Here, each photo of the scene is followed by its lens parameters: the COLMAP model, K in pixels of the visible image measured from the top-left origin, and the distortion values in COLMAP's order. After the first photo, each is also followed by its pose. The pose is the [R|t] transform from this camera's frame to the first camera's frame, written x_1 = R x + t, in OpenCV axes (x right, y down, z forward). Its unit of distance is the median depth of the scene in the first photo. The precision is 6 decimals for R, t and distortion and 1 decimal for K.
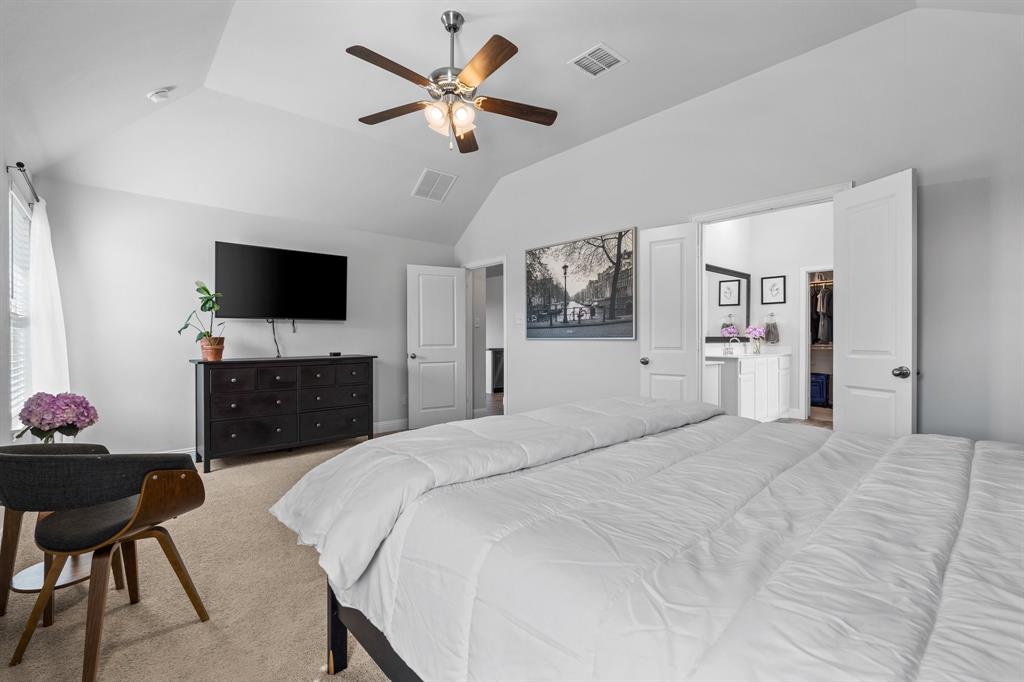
lens RADIAL K [[455.5, 0, 511.0], [0, 455.5, 339.9], [0, 0, 1]] dist [0.001022, -0.000435]
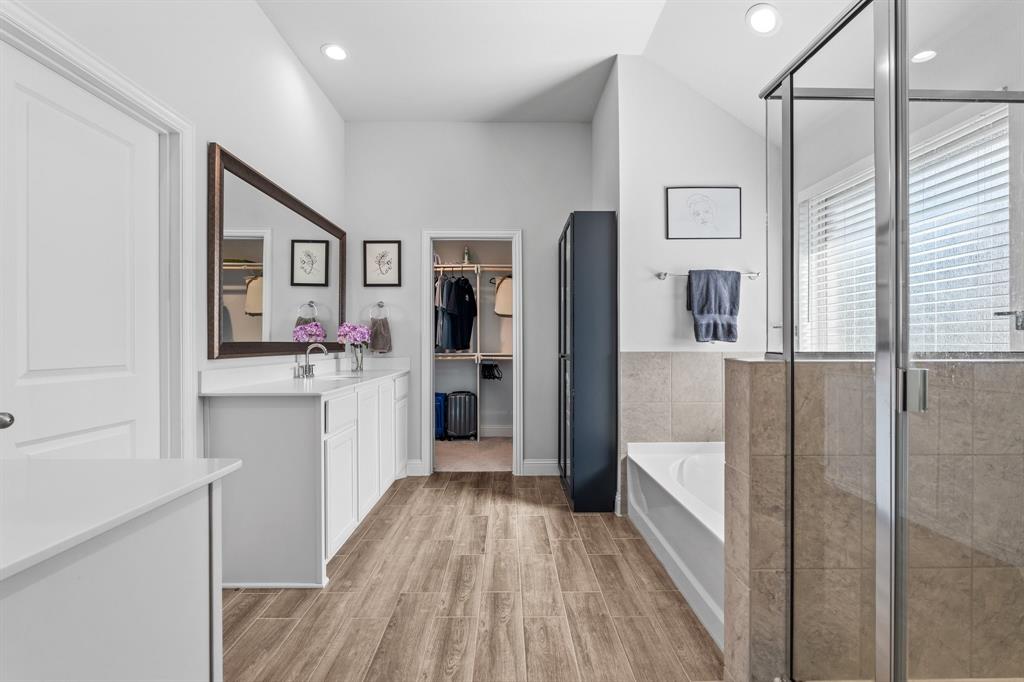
lens RADIAL K [[455.5, 0, 512.7], [0, 455.5, 343.0], [0, 0, 1]] dist [0.001022, -0.000435]
pose [[0.667142, -0.000045, 0.744930, 0.248115], [0.005165, 0.999976, -0.004566, -0.002110], [-0.744912, 0.006894, 0.667127, 0.480606]]
